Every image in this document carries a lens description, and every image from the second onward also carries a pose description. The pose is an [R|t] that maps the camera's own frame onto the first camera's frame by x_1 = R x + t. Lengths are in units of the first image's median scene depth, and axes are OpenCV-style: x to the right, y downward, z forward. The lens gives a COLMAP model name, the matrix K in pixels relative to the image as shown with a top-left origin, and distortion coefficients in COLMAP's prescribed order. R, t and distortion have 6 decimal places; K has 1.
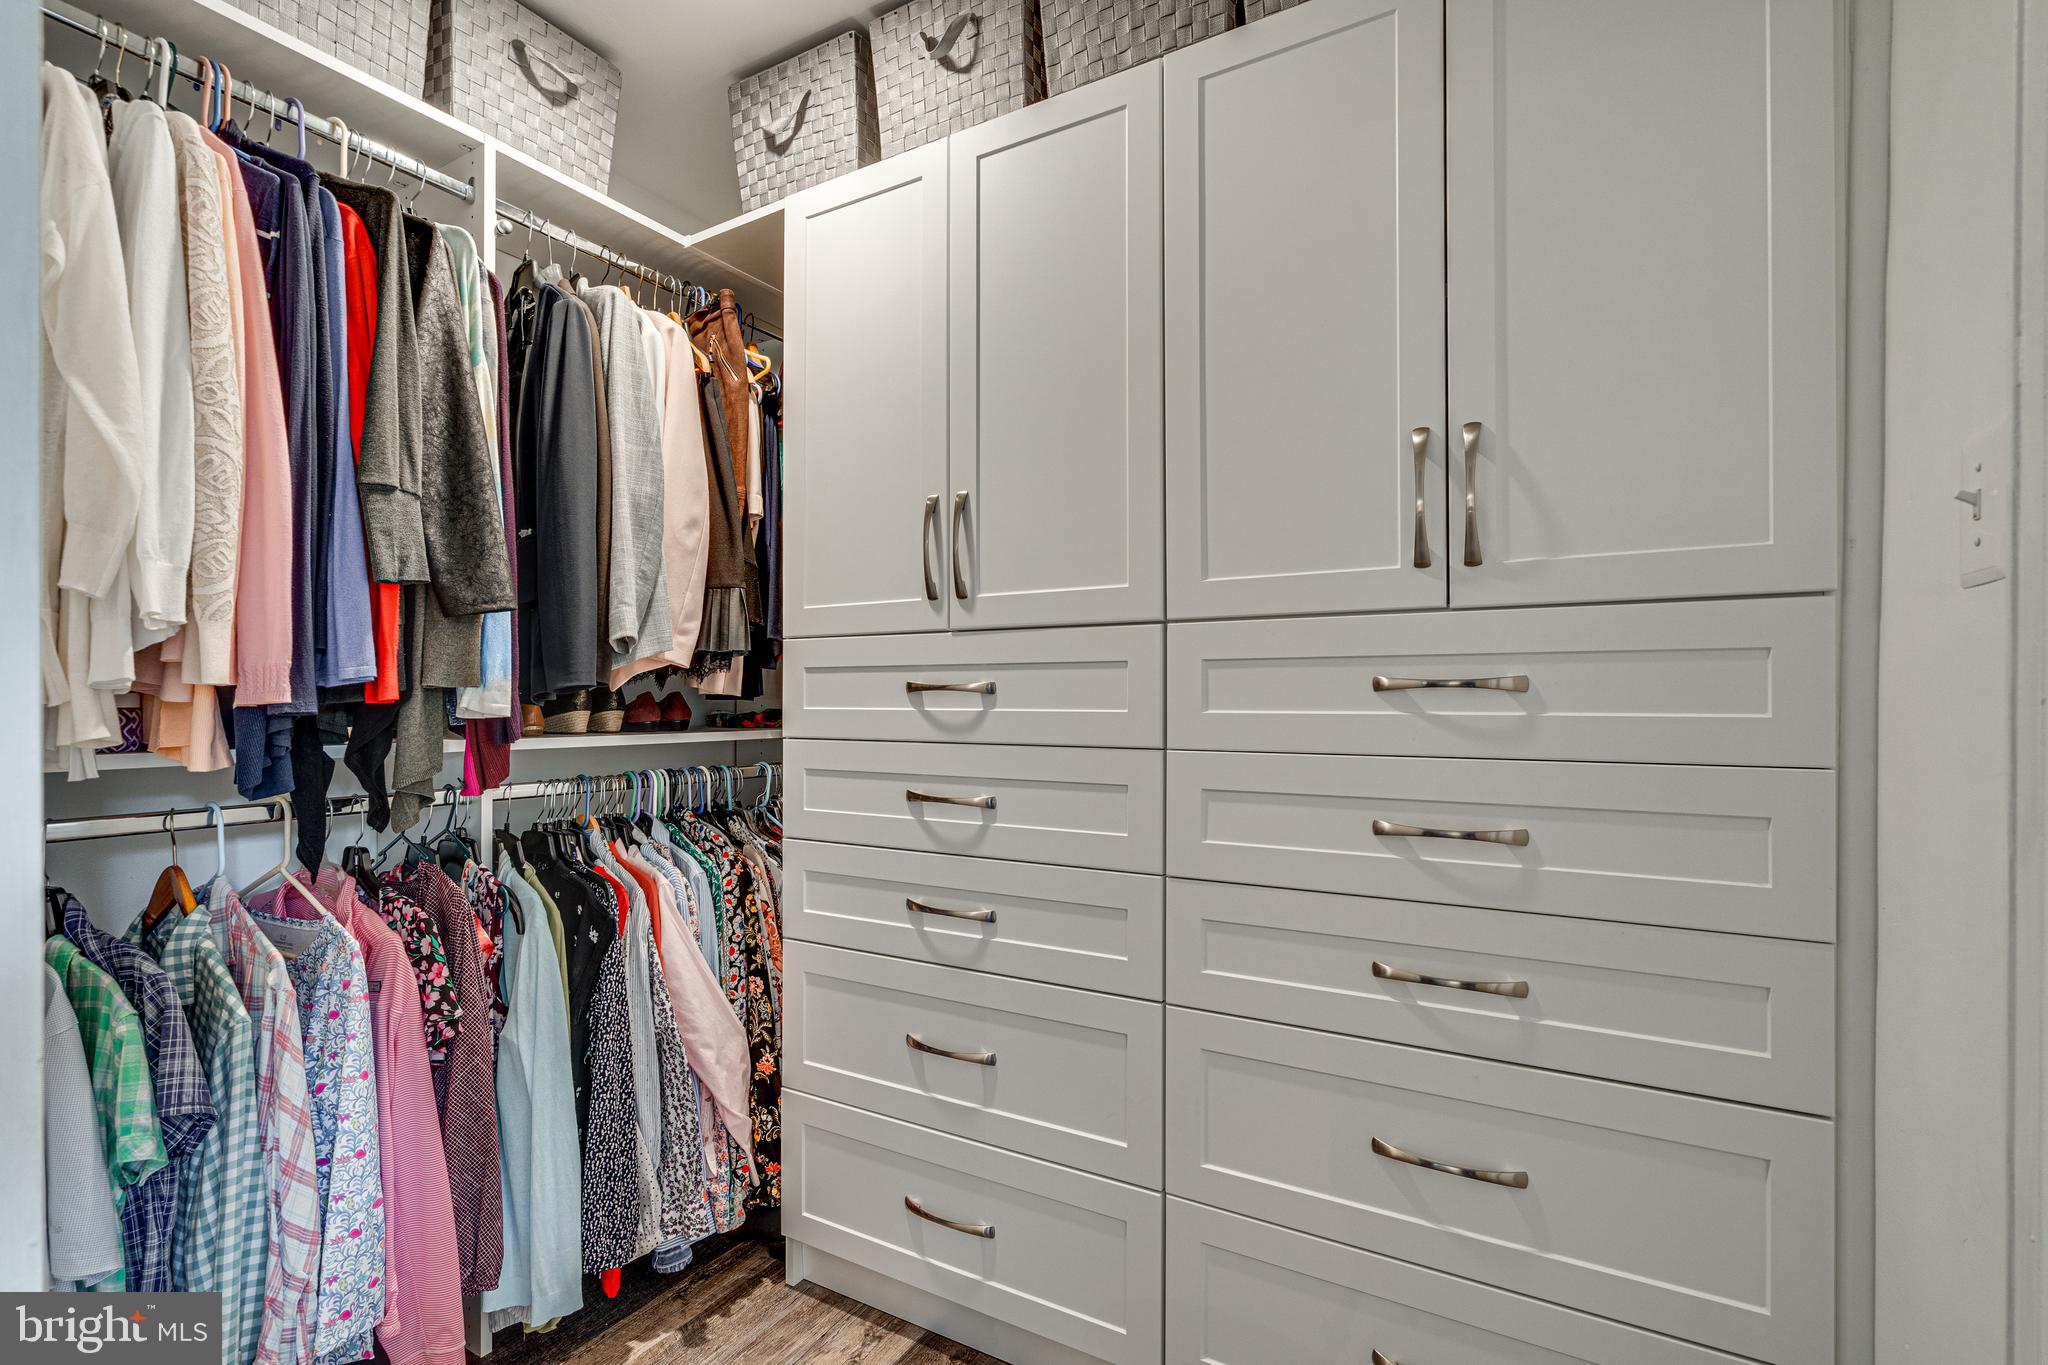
lens RADIAL K [[941.9, 0, 982.5], [0, 941.9, 700.1], [0, 0, 1]] dist [-0.008441, 0.003827]
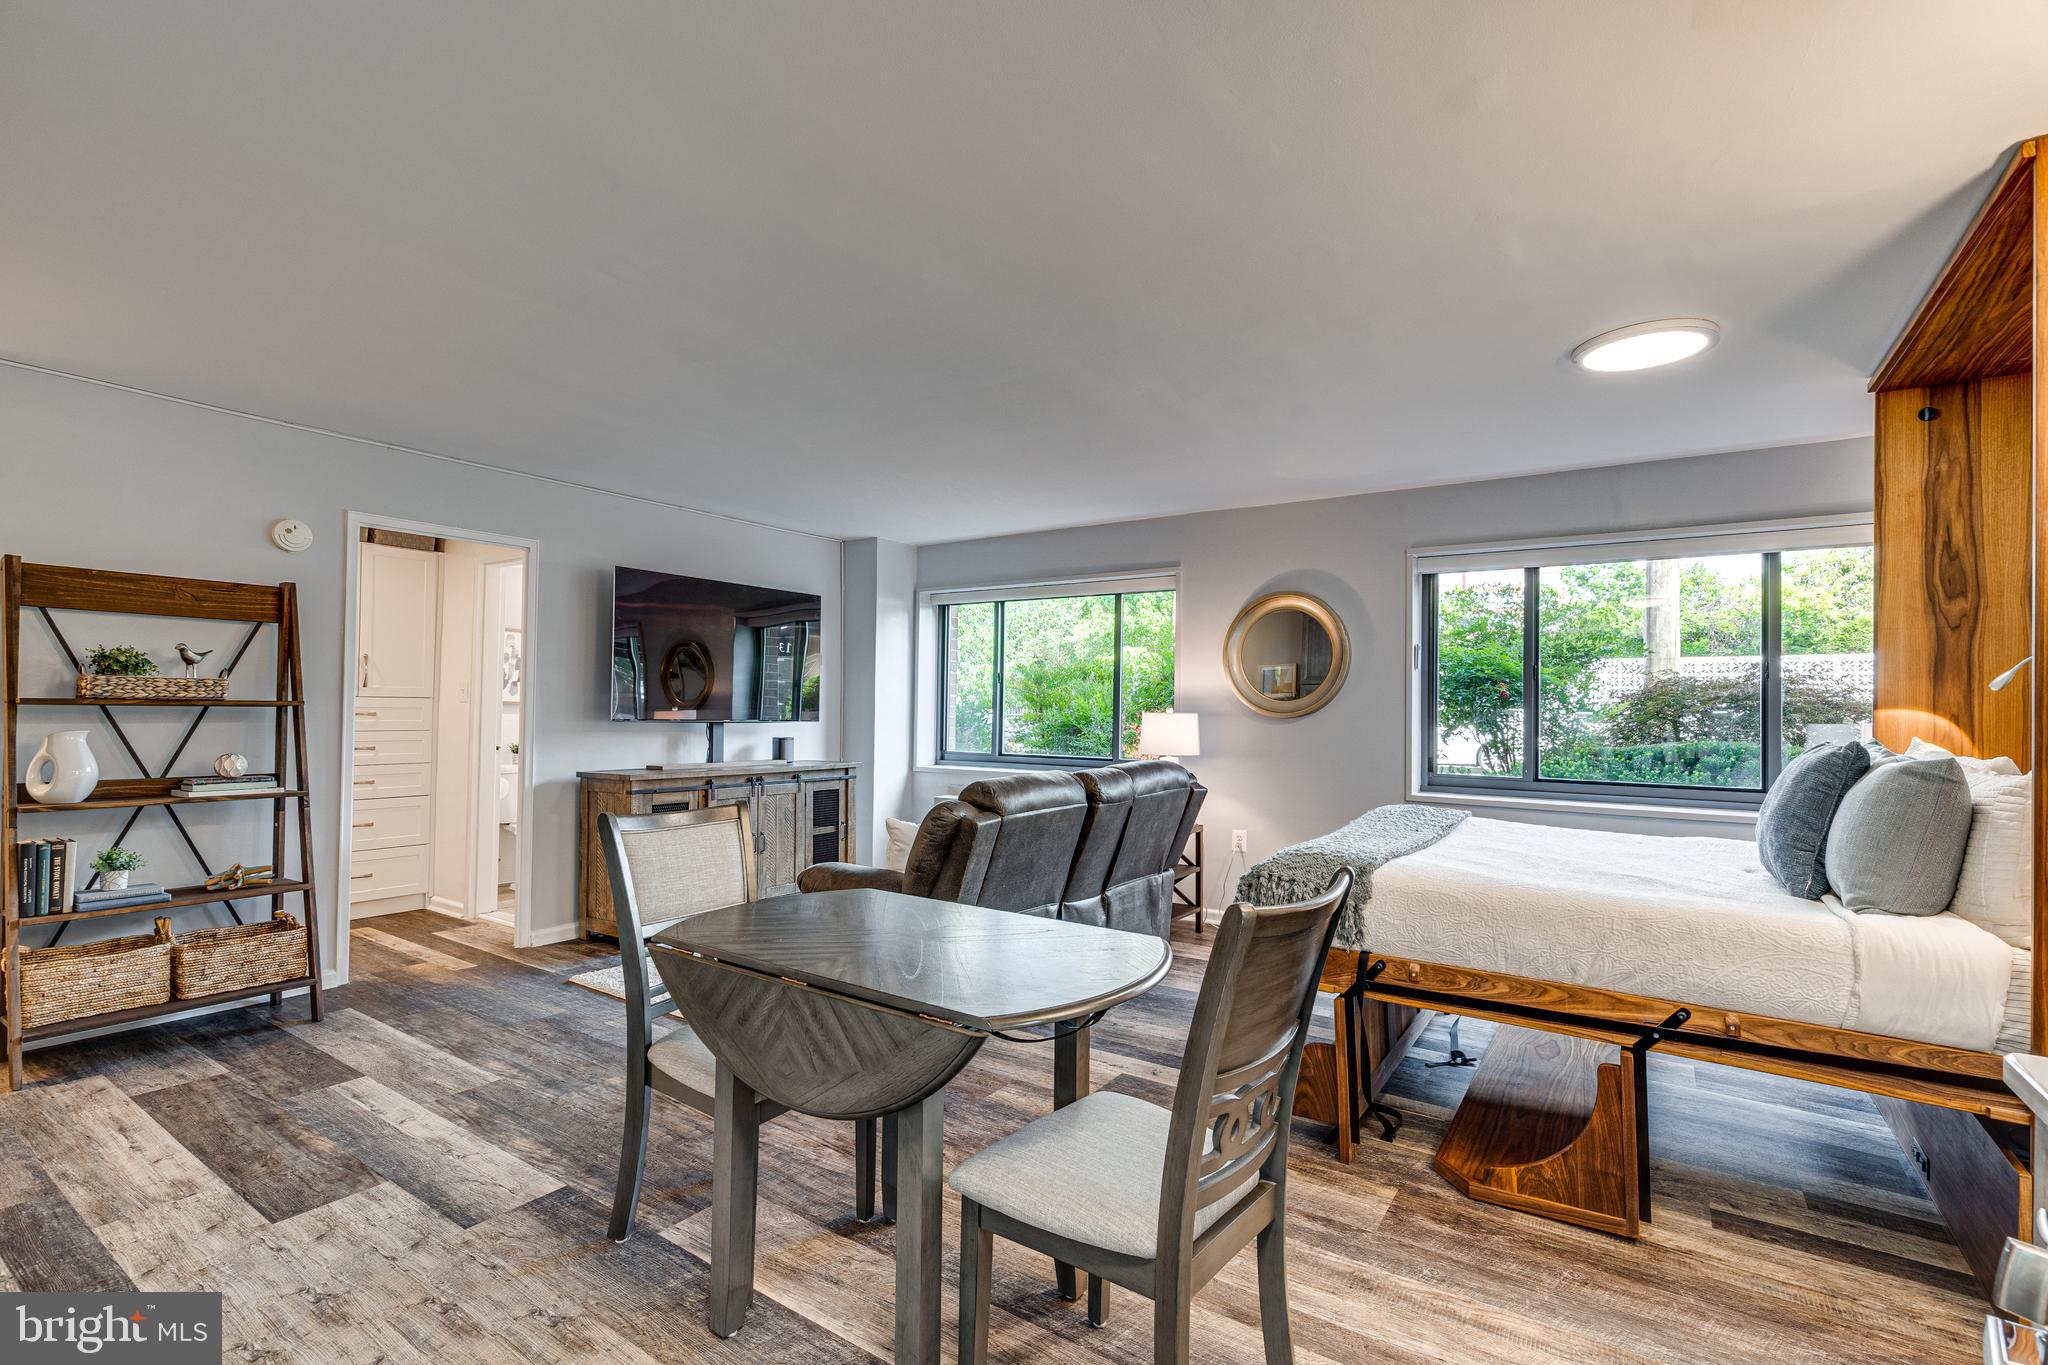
lens RADIAL K [[930.0, 0, 1018.6], [0, 930.0, 696.6], [0, 0, 1]] dist [-0.001164, 0.000716]
pose [[0.054792, 0.015770, 0.998373, -2.592364], [-0.016008, 0.999761, -0.014913, -0.058572], [-0.998369, -0.015165, 0.055031, -1.624924]]
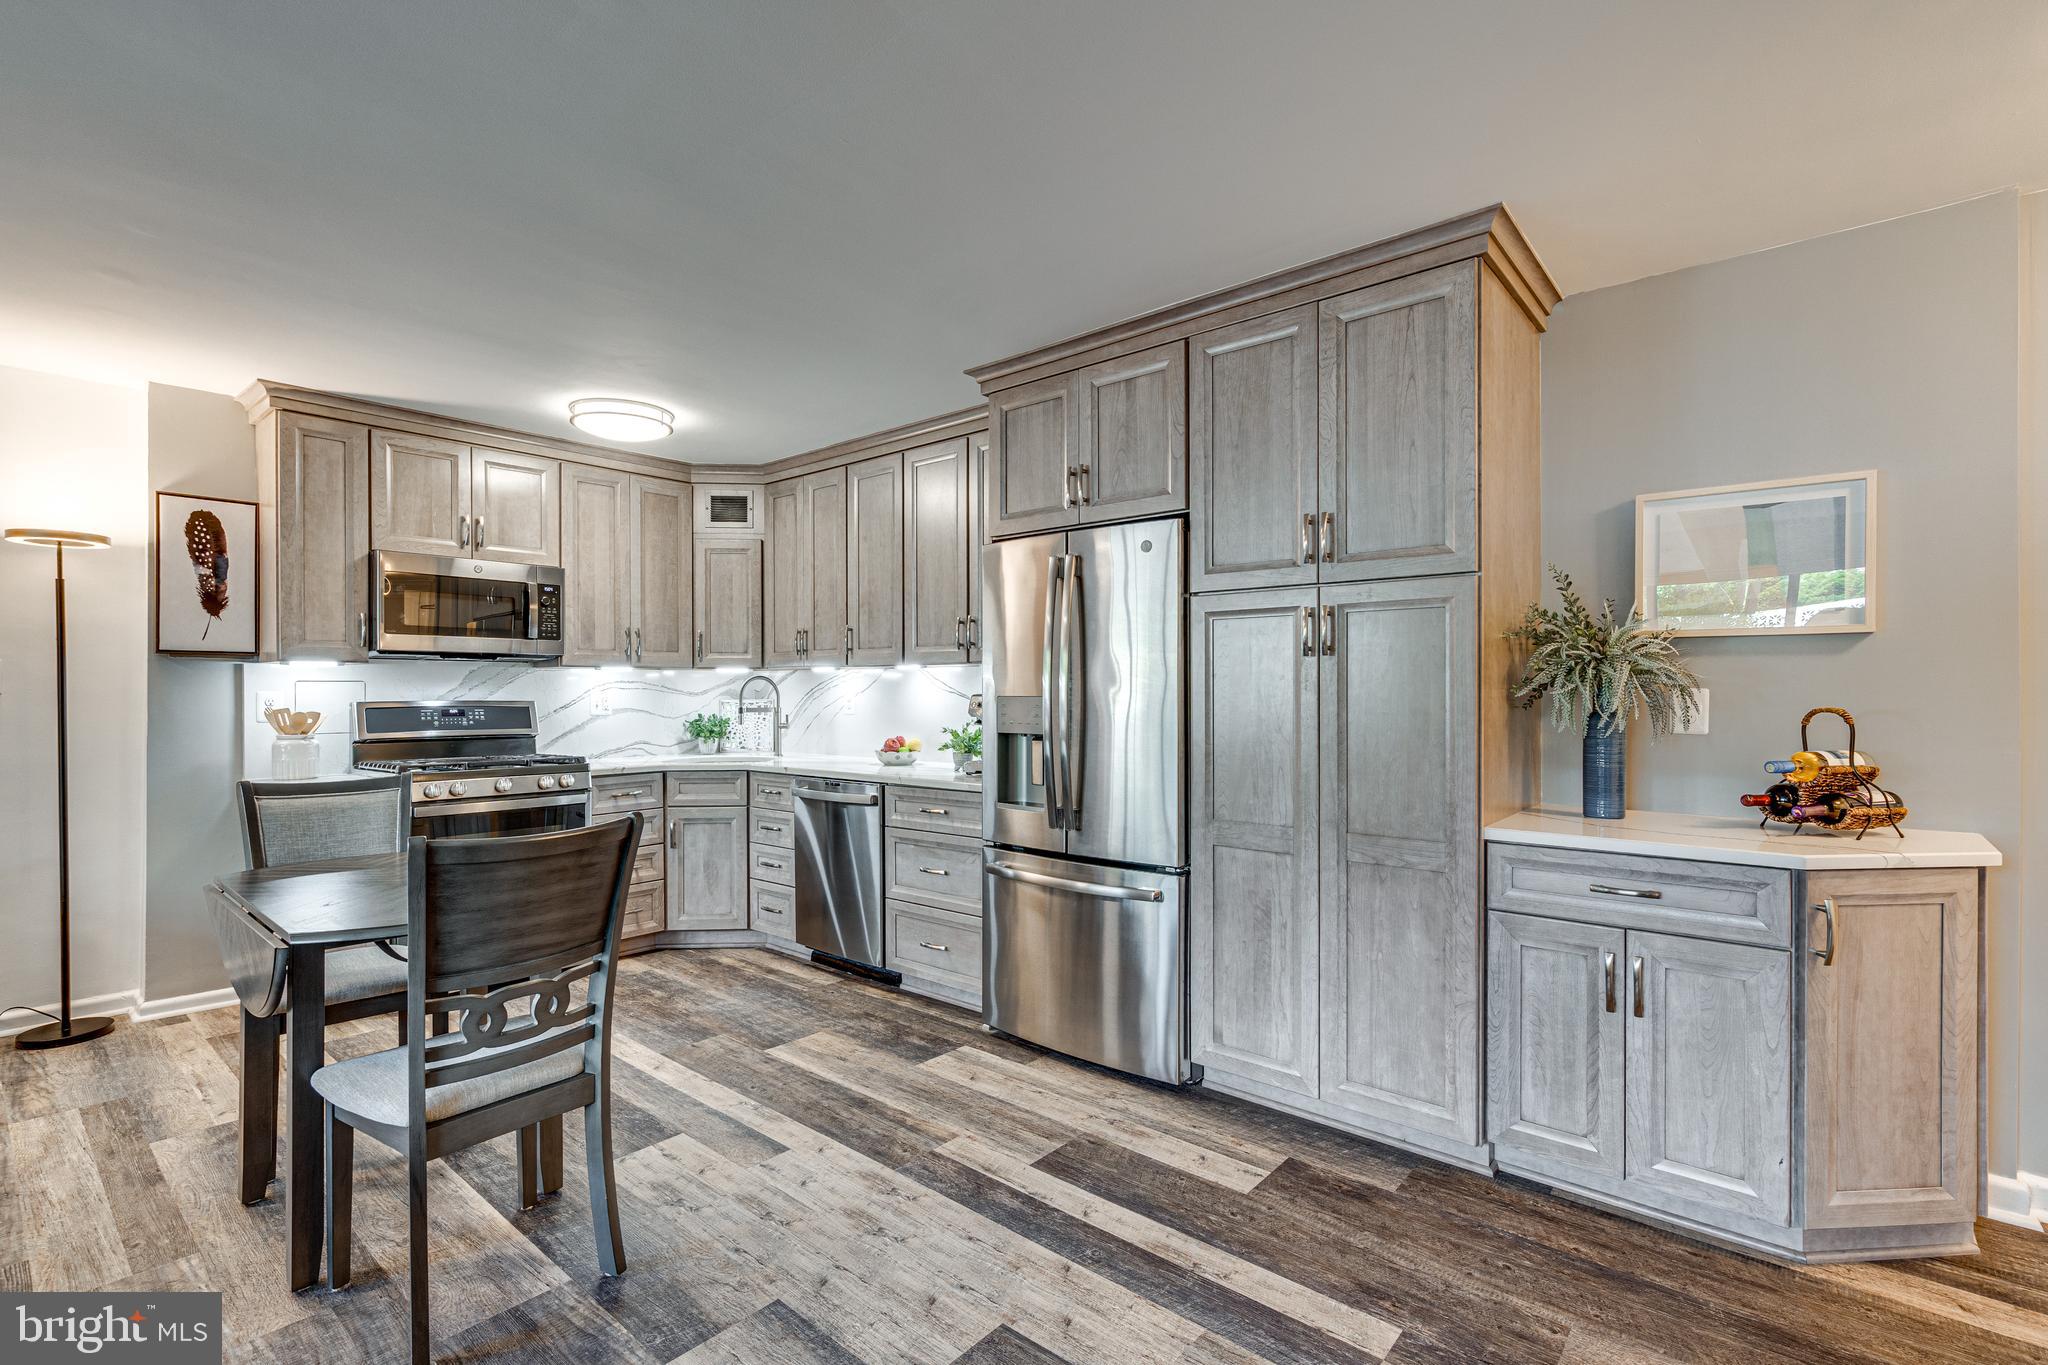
lens RADIAL K [[941.9, 0, 1020.5], [0, 941.9, 691.5], [0, 0, 1]] dist [-0.008441, 0.003827]
pose [[-0.168222, 0.003141, -0.985744, -0.268950], [0.002256, 0.999994, 0.002801, -0.061411], [0.985747, -0.001753, -0.168228, -0.317828]]
